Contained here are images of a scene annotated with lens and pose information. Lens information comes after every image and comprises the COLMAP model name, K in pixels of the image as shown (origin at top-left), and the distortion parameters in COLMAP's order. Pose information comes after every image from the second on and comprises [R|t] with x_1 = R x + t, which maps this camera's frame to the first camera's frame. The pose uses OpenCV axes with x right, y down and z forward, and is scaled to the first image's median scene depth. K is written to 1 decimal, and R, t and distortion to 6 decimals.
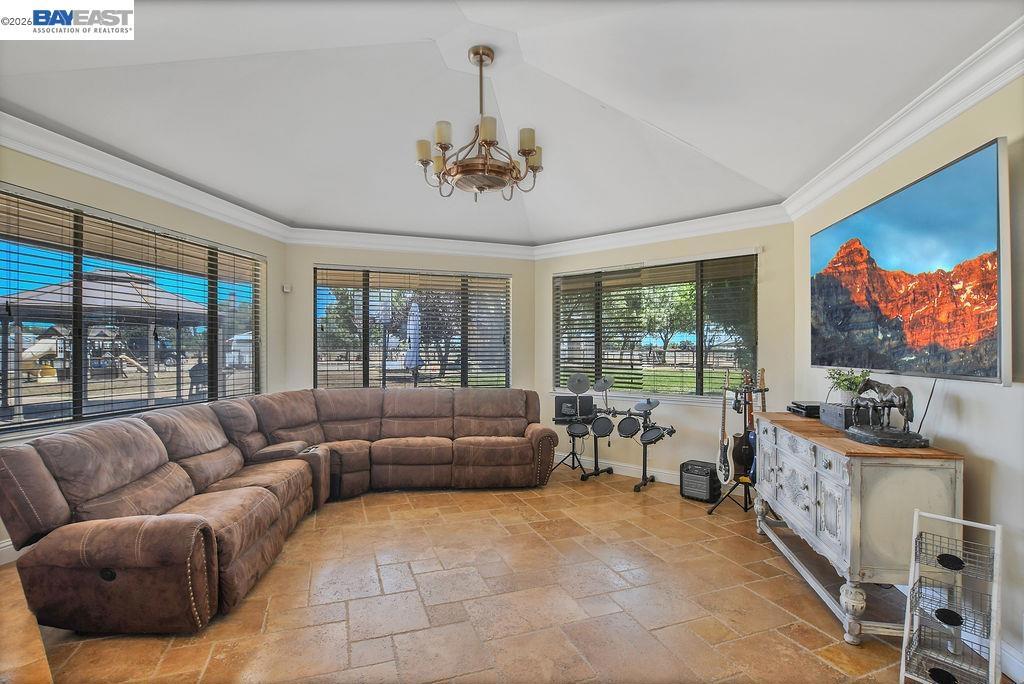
lens RADIAL K [[476.0, 0, 511.0], [0, 476.0, 351.5], [0, 0, 1]] dist [-0.002651, 0.000039]
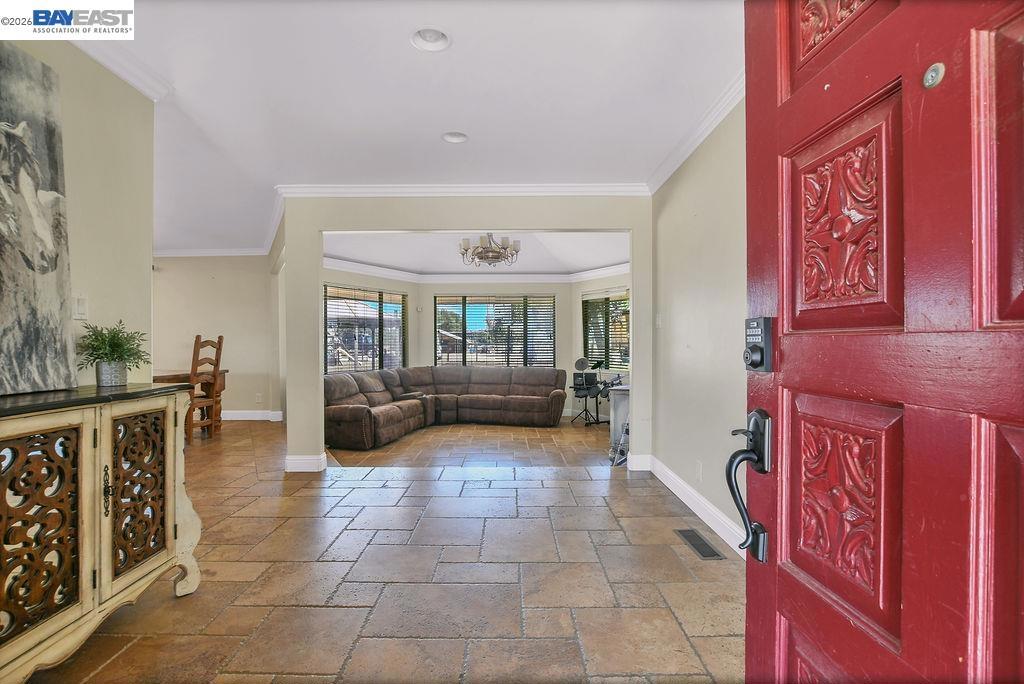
lens RADIAL K [[441.6, 0, 512.0], [0, 441.6, 342.0], [0, 0, 1]] dist [0.000409, -0.000003]
pose [[0.951956, -0.004450, -0.306203, 0.403634], [0.001927, 0.999962, -0.008544, 0.005536], [0.306229, 0.007543, 0.951928, -0.511531]]
